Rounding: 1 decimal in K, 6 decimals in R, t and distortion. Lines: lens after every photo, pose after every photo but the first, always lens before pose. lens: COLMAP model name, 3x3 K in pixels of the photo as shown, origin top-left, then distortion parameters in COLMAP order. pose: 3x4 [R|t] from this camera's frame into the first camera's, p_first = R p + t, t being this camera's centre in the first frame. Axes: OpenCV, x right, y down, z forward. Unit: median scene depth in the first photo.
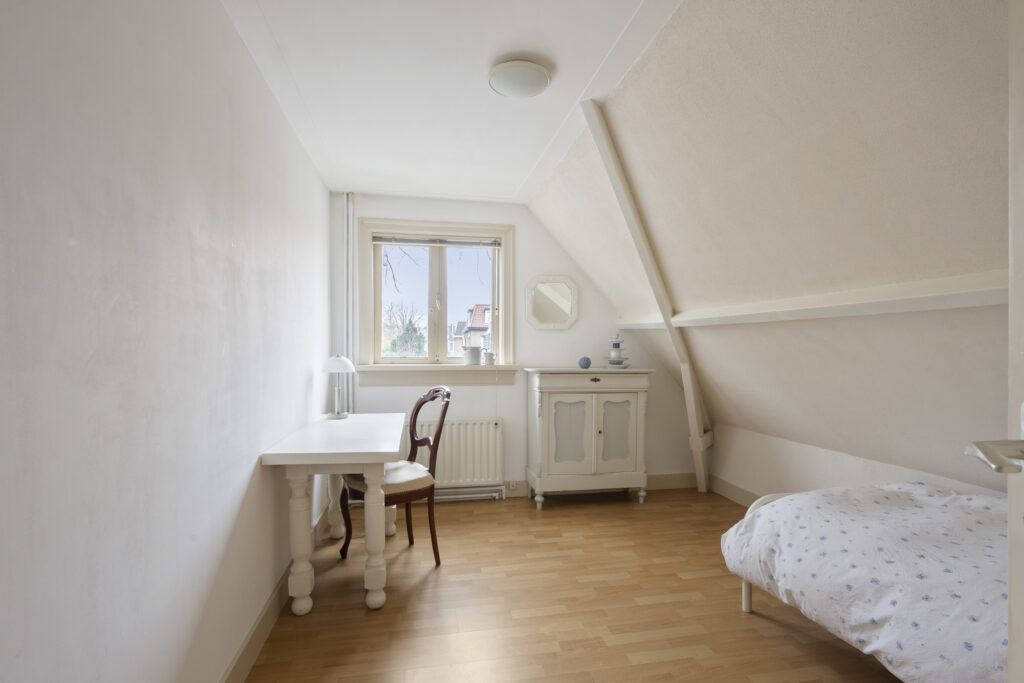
lens RADIAL K [[495.7, 0, 512.5], [0, 495.7, 336.9], [0, 0, 1]] dist [-0.011734, -0.000535]
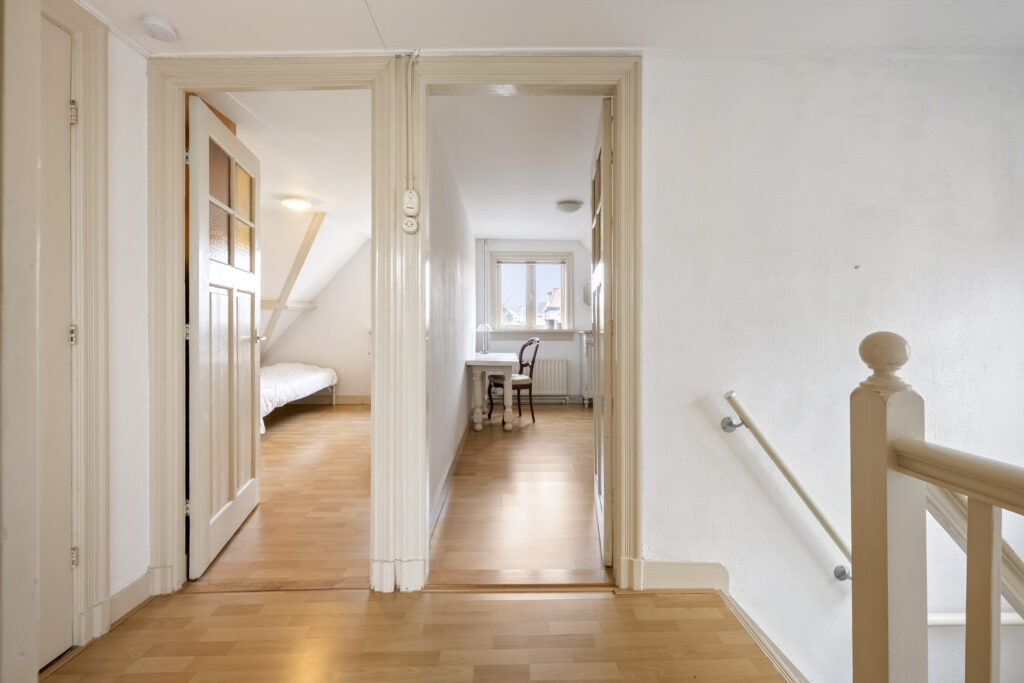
lens RADIAL K [[453.2, 0, 514.1], [0, 453.2, 333.3], [0, 0, 1]] dist [-0.008921, -0.000559]
pose [[0.986843, 0.000053, -0.161679, 0.061415], [0.006329, 0.999221, 0.038959, 0.005655], [0.161556, -0.039470, 0.986074, -0.701121]]
